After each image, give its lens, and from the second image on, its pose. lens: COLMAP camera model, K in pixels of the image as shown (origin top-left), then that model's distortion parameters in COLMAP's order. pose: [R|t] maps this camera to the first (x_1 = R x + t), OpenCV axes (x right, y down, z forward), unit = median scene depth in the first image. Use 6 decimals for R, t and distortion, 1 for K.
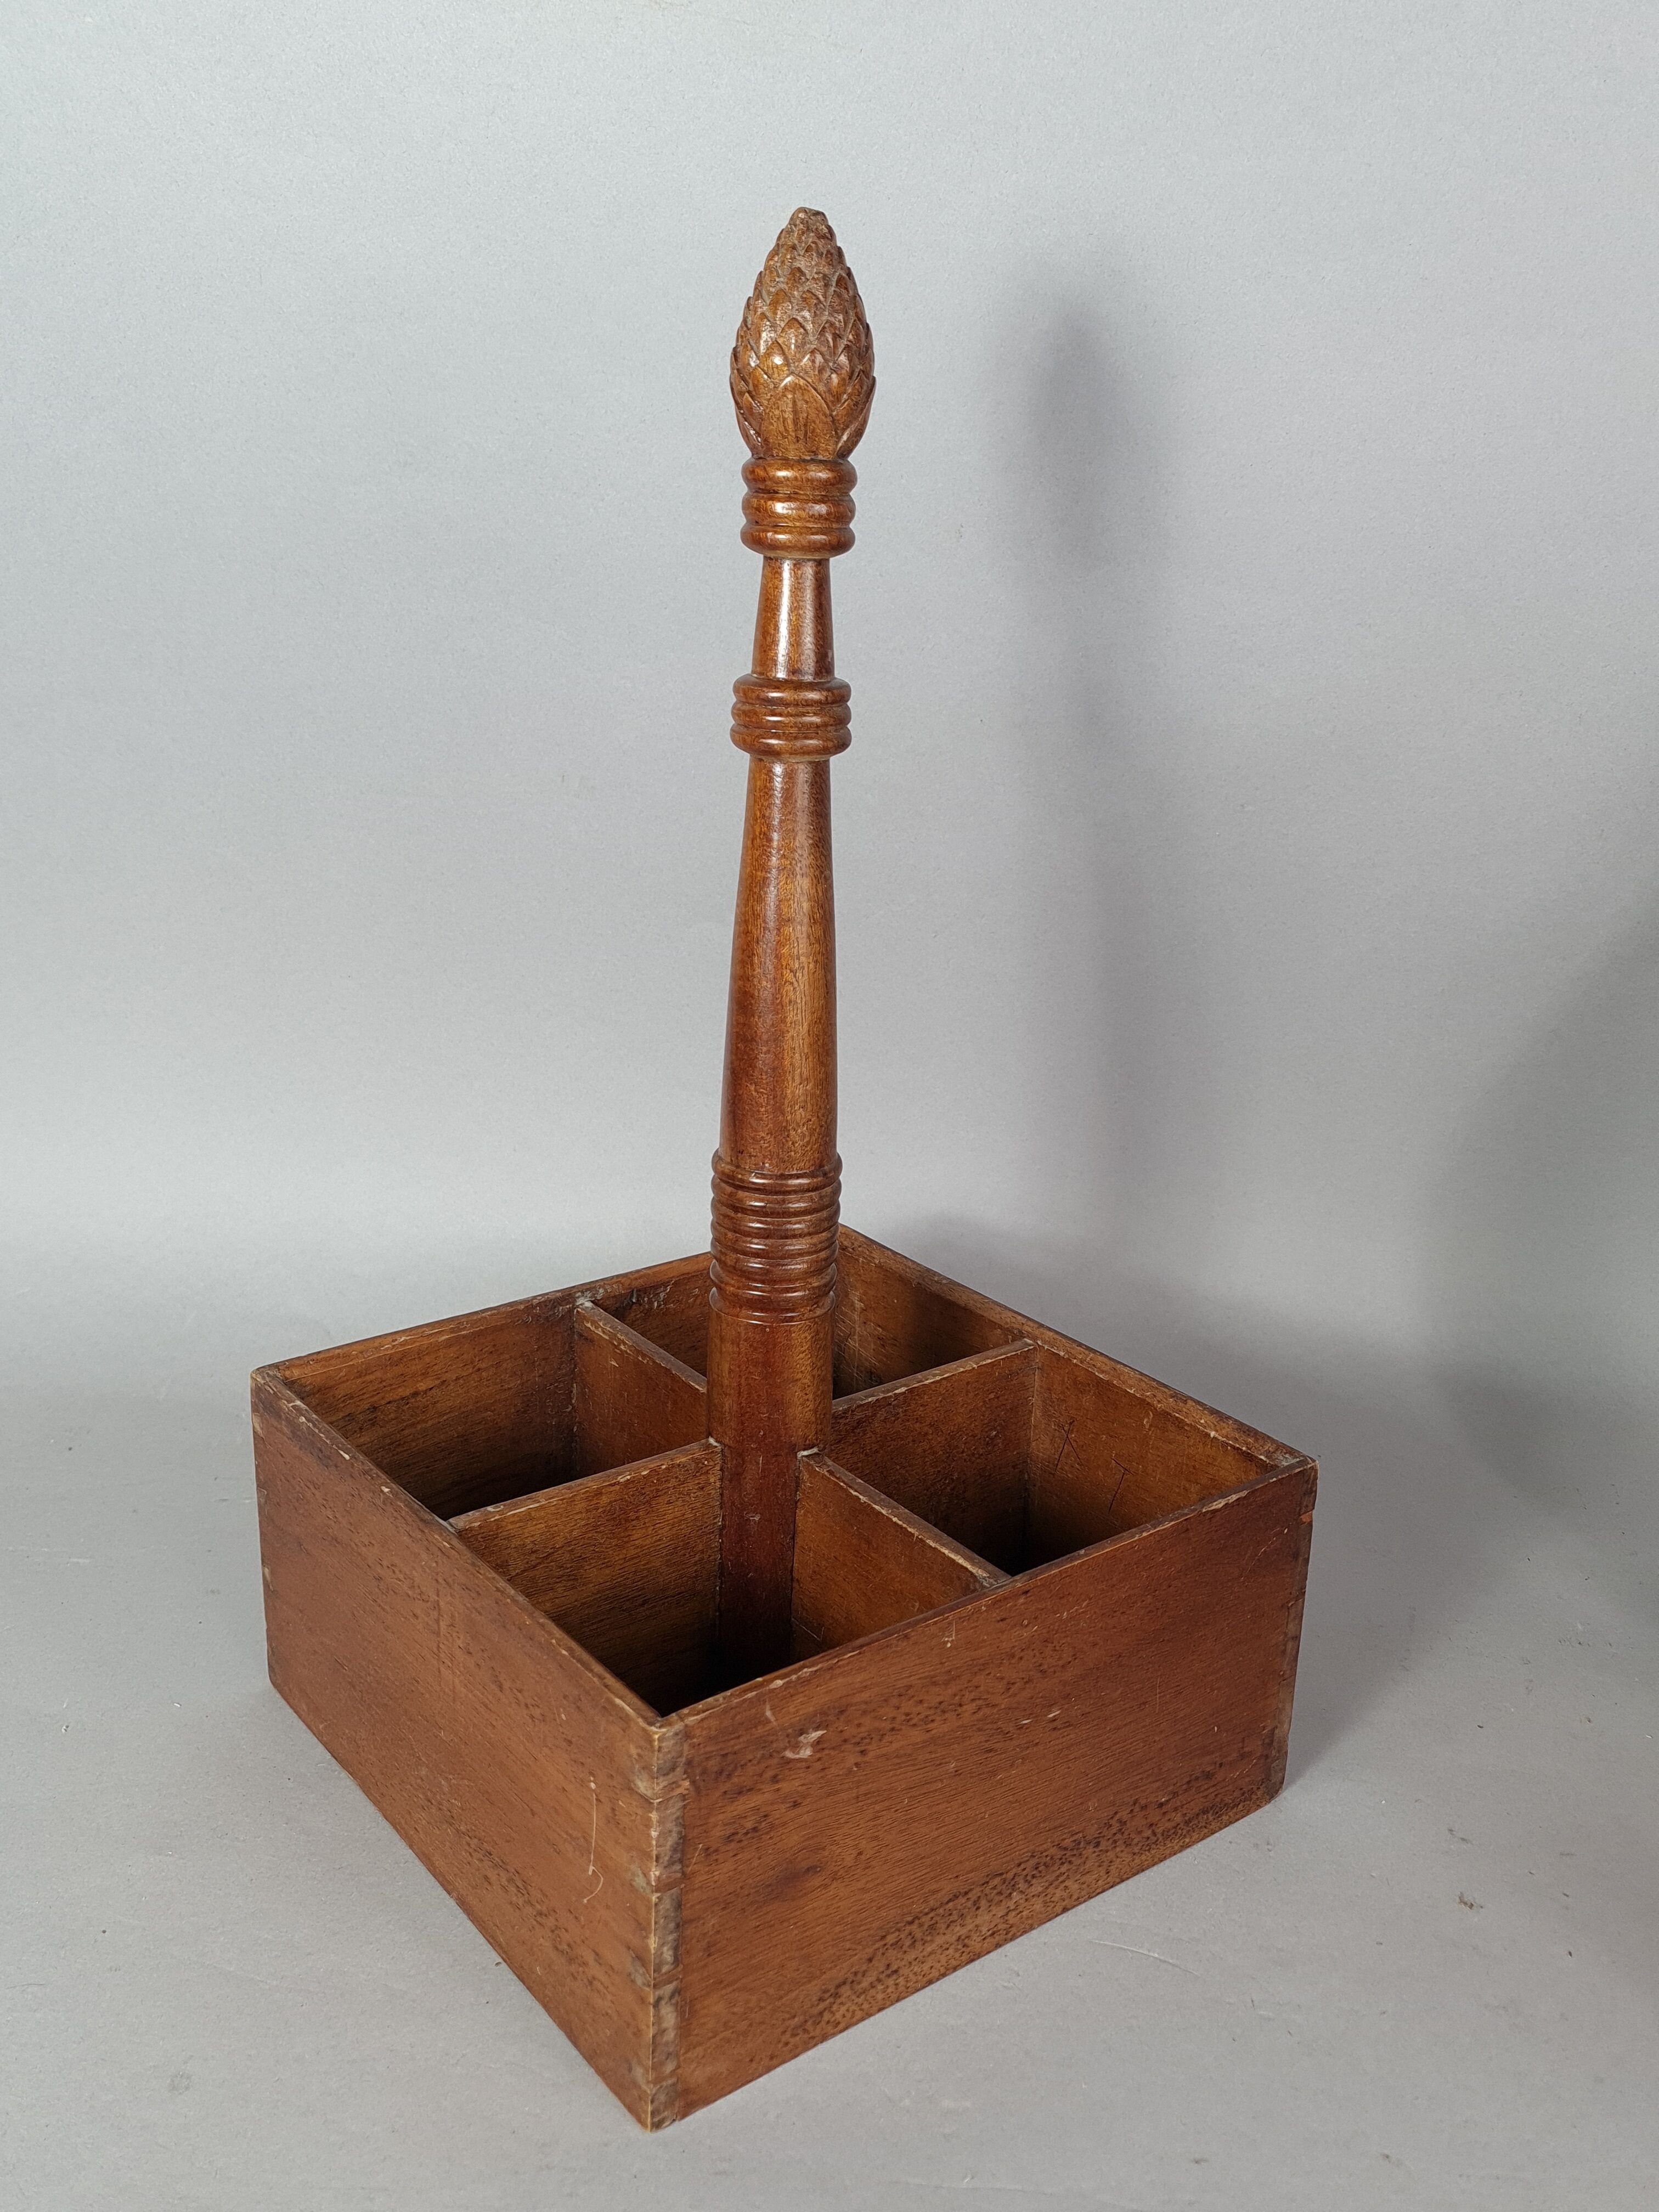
lens RADIAL K [[2073.0, 0, 829.5], [0, 2073.0, 1106.0], [0, 0, 1]] dist [0.002197, 0.007967]
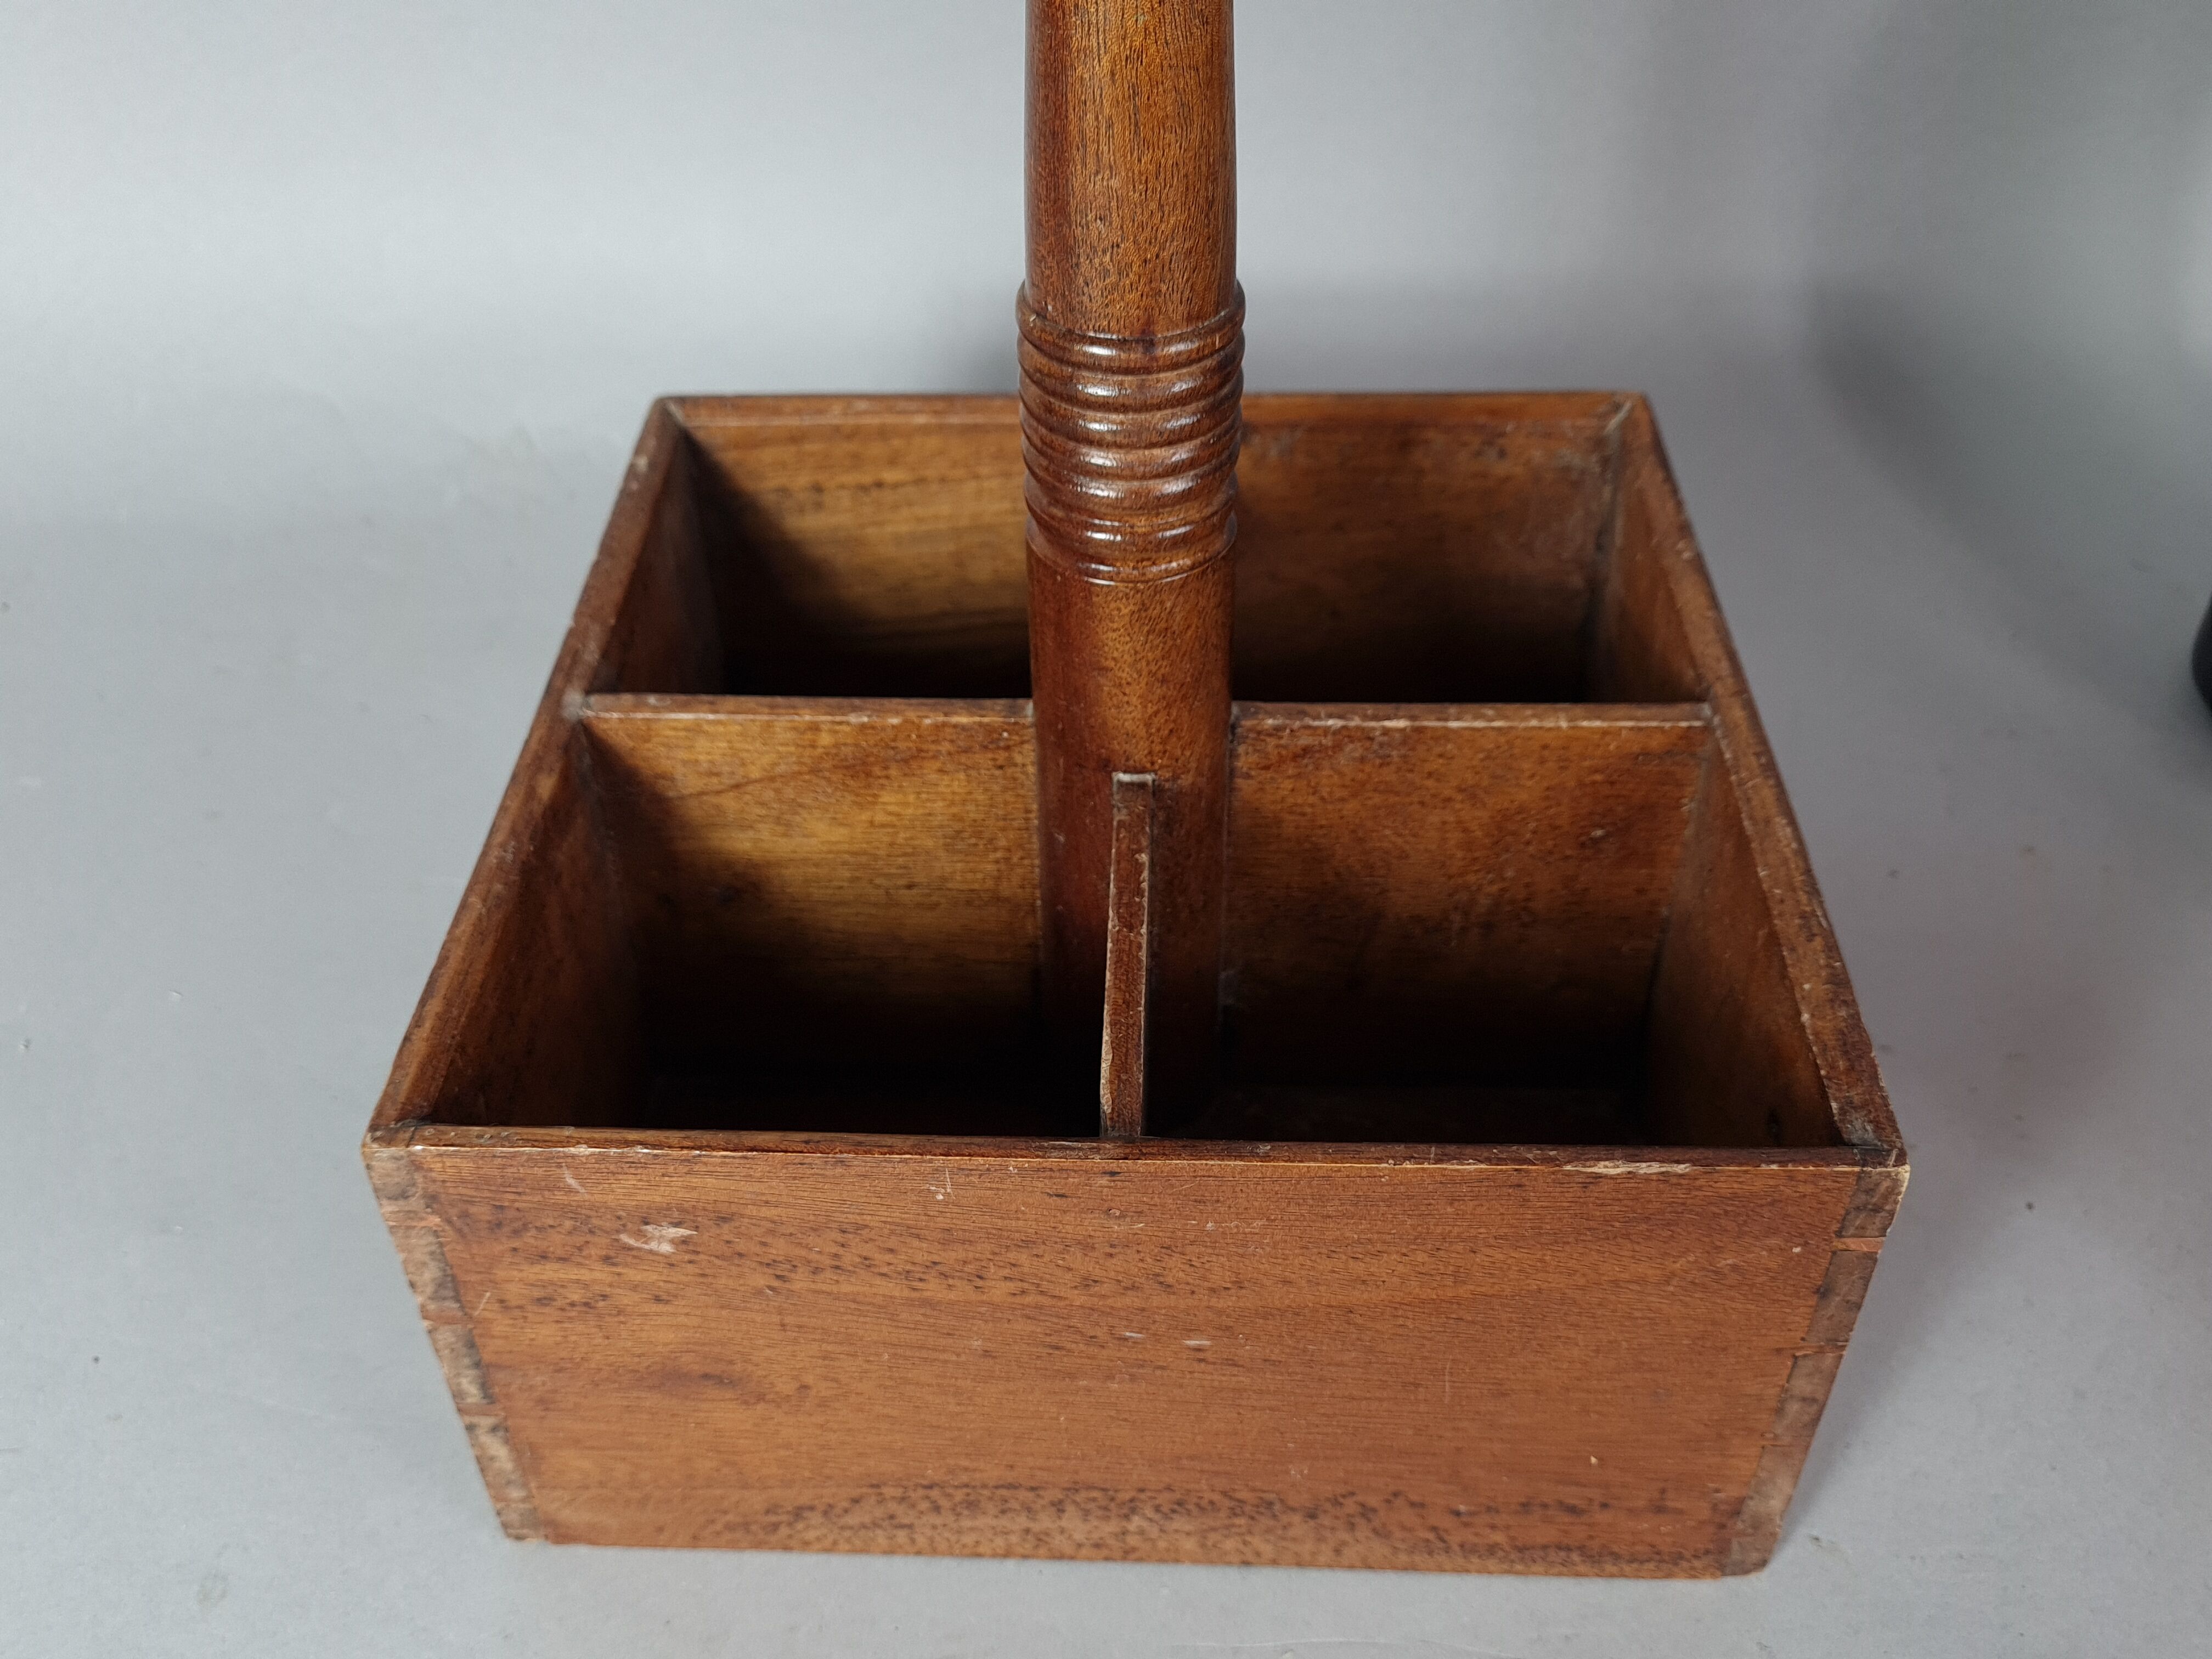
lens RADIAL K [[2073.0, 0, 1106.9], [0, 2073.0, 867.3], [0, 0, 1]] dist [0.002197, 0.007967]
pose [[0.767781, 0.391865, -0.506907, 0.330678], [-0.159047, 0.882964, 0.441677, -0.089755], [0.620659, -0.258489, 0.740247, 0.555156]]
